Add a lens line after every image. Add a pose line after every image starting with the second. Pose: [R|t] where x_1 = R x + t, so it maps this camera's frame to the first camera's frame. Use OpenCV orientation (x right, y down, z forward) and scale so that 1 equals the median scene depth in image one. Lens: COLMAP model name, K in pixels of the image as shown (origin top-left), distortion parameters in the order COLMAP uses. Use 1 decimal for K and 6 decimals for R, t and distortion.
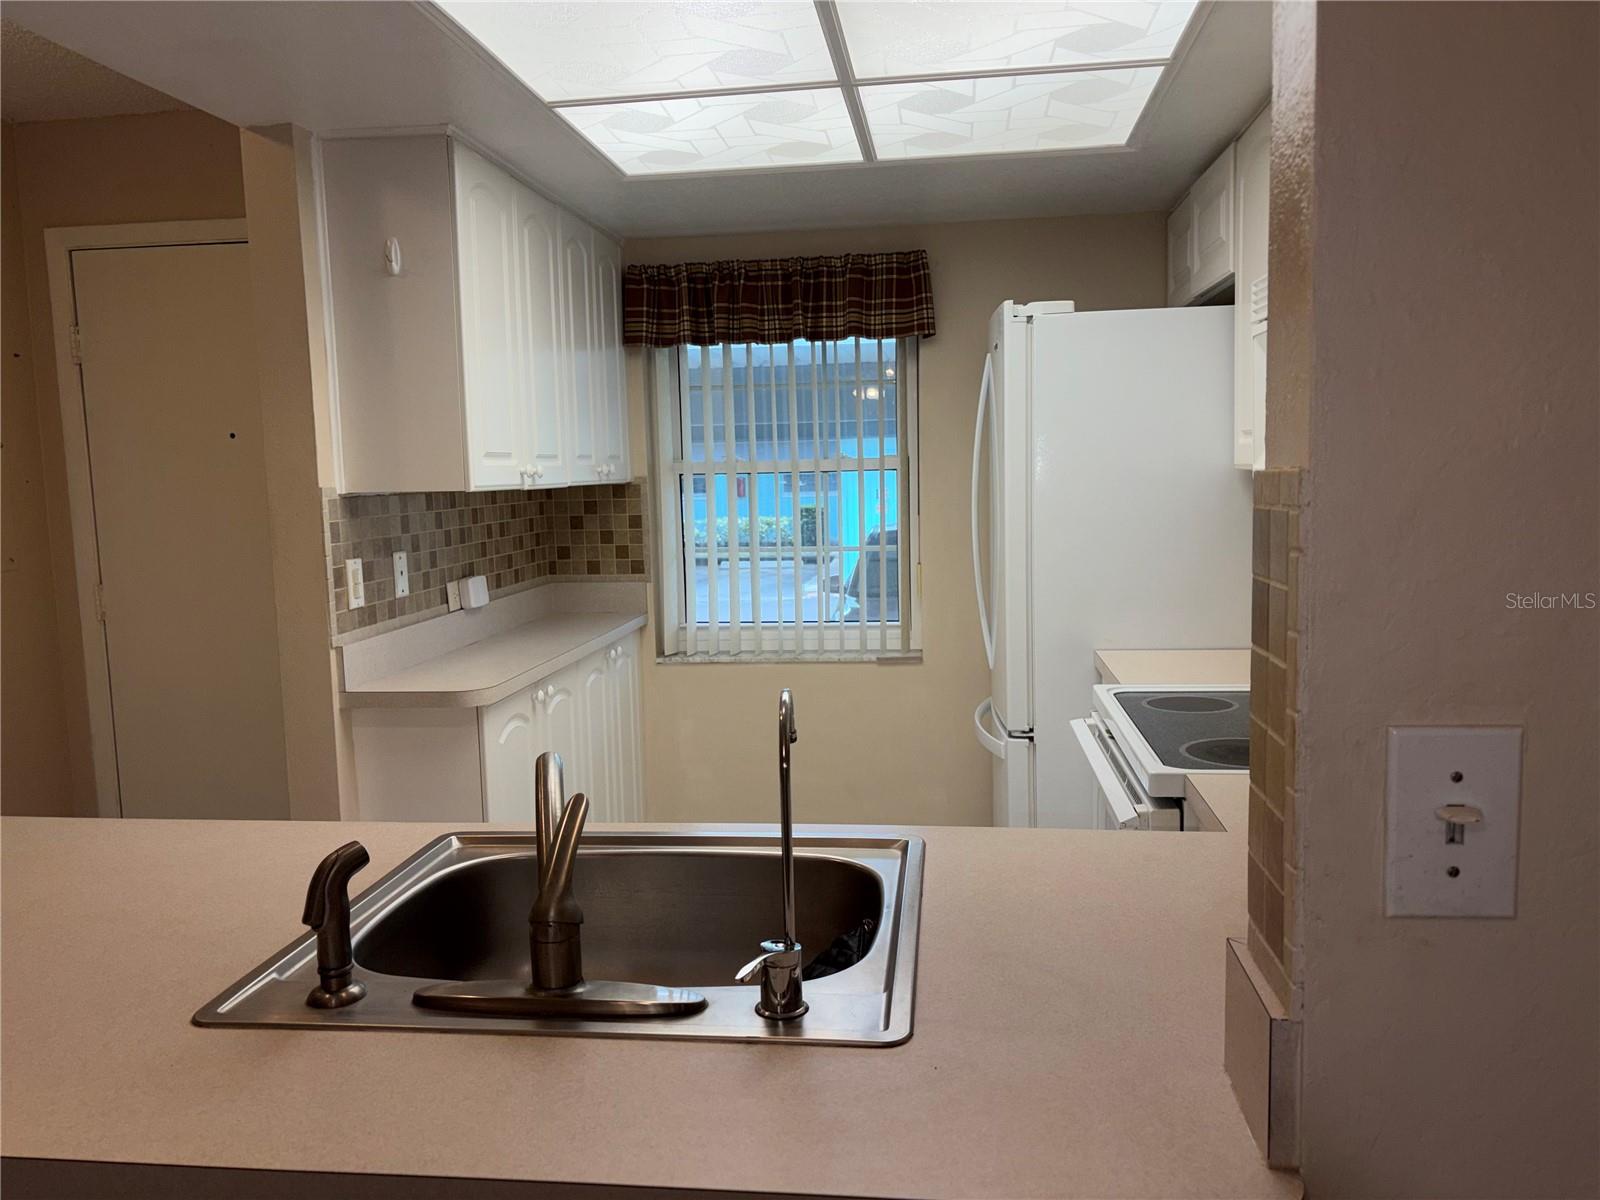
lens RADIAL K [[1206.0, 0, 806.0], [0, 1206.0, 606.1], [0, 0, 1]] dist [0.032100, -0.008147]
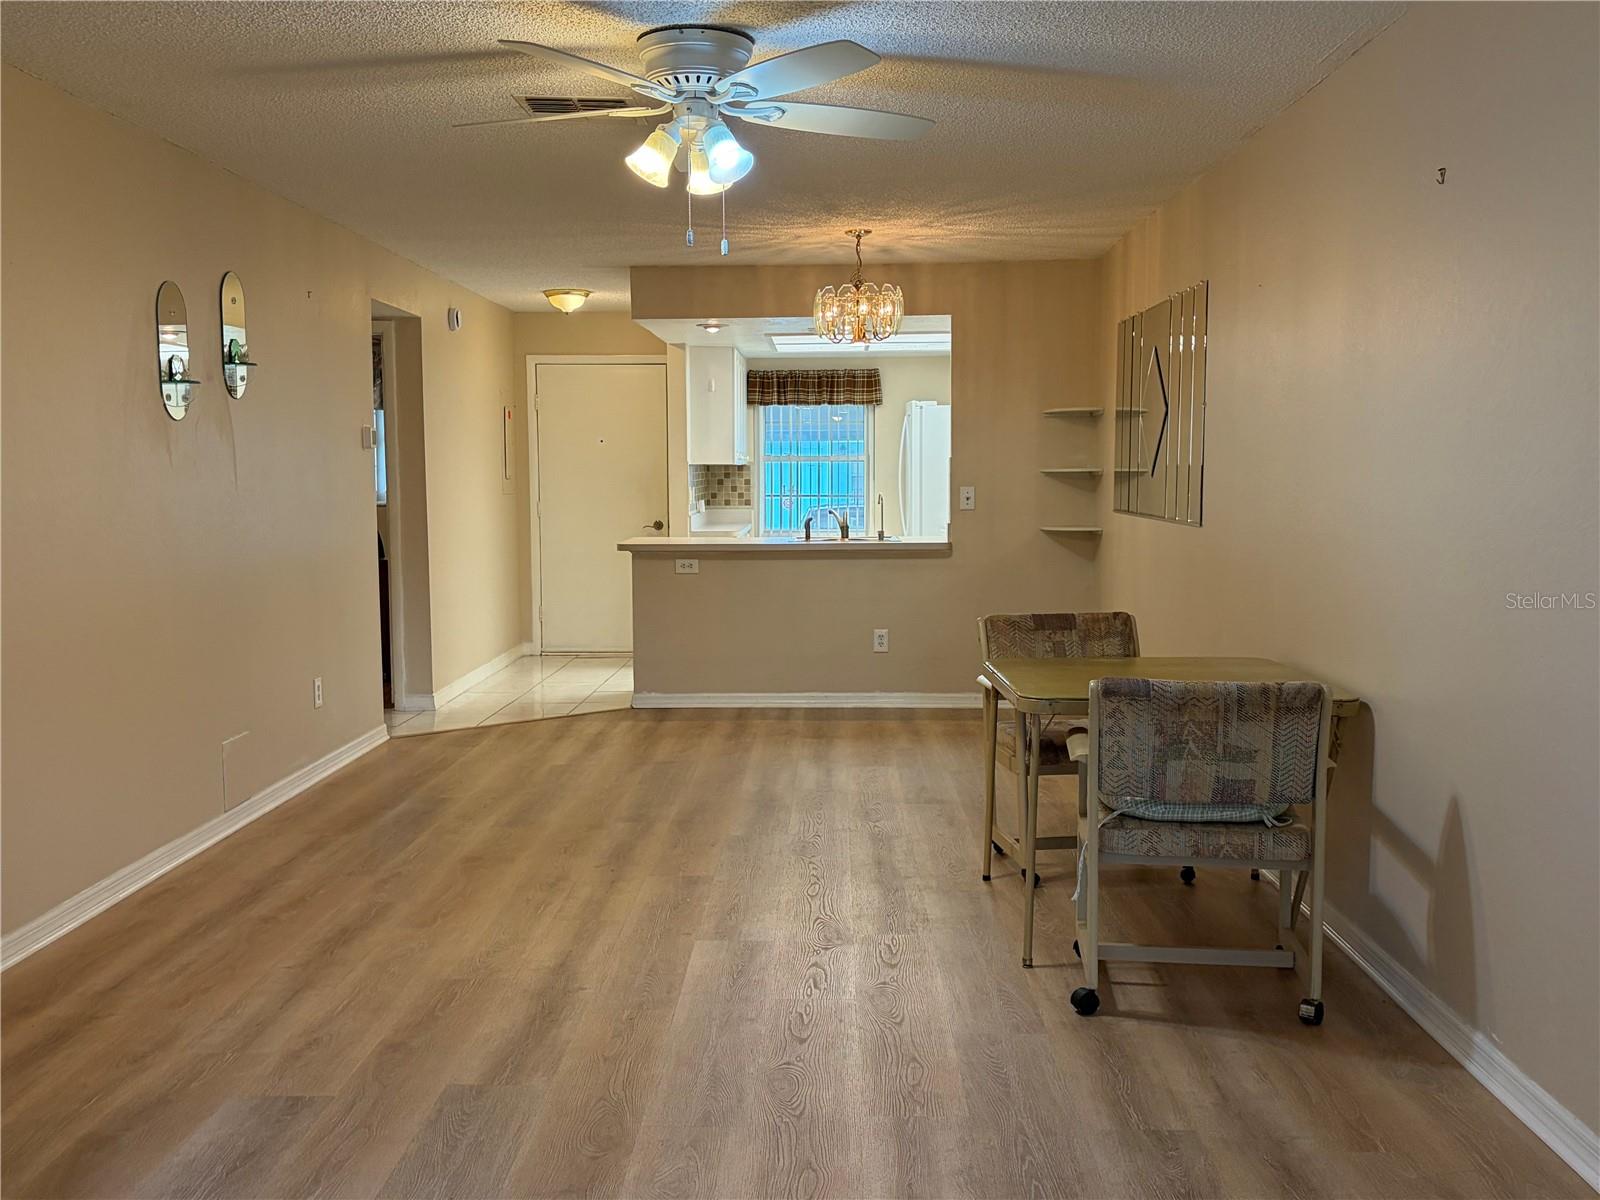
lens RADIAL K [[1485.6, 0, 798.7], [0, 1485.6, 603.5], [0, 0, 1]] dist [0.014406, 0.000000]
pose [[0.995190, 0.014355, 0.096902, -0.327888], [-0.011689, 0.999539, -0.028021, 0.243693], [-0.097260, 0.026754, 0.994899, -1.838870]]
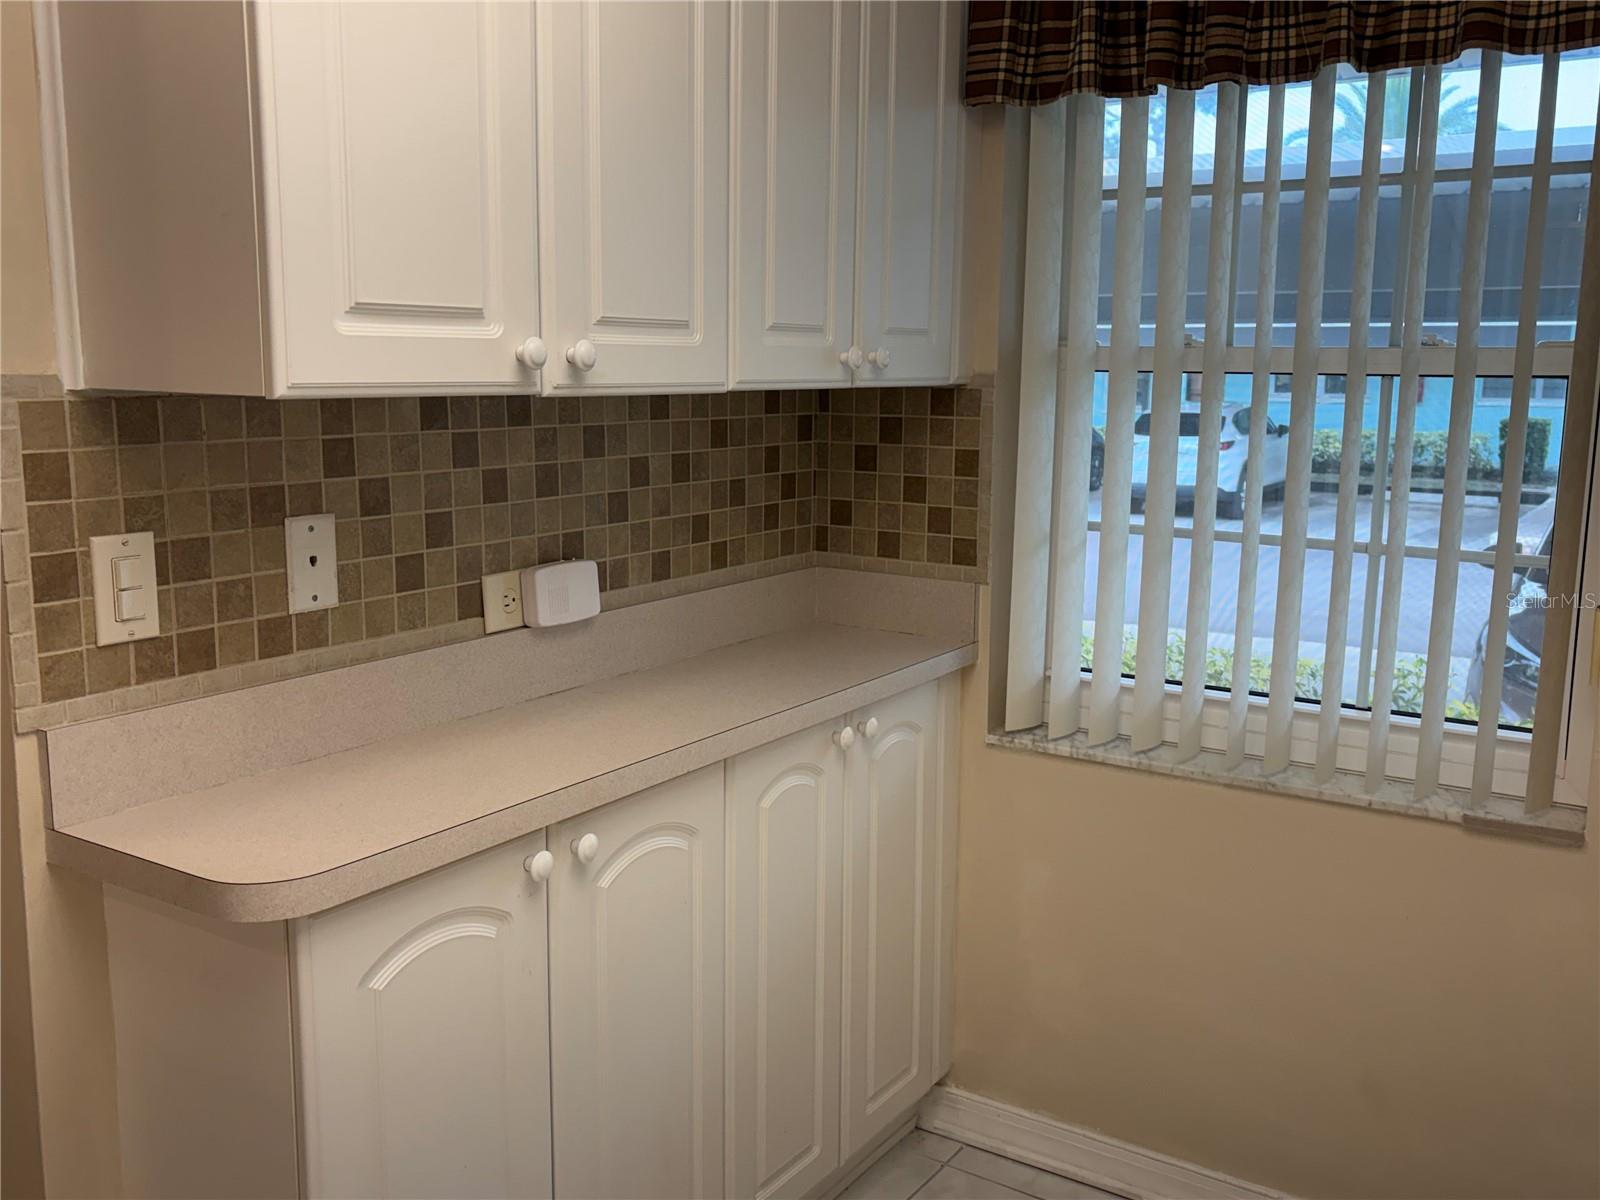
lens RADIAL K [[1427.2, 0, 804.2], [0, 1427.2, 590.9], [0, 0, 1]] dist [0.052401, -0.044139]
pose [[0.893744, 0.102018, -0.436822, 0.068352], [-0.080677, 0.994473, 0.067189, -0.054268], [0.441262, -0.024808, 0.897035, 0.454850]]
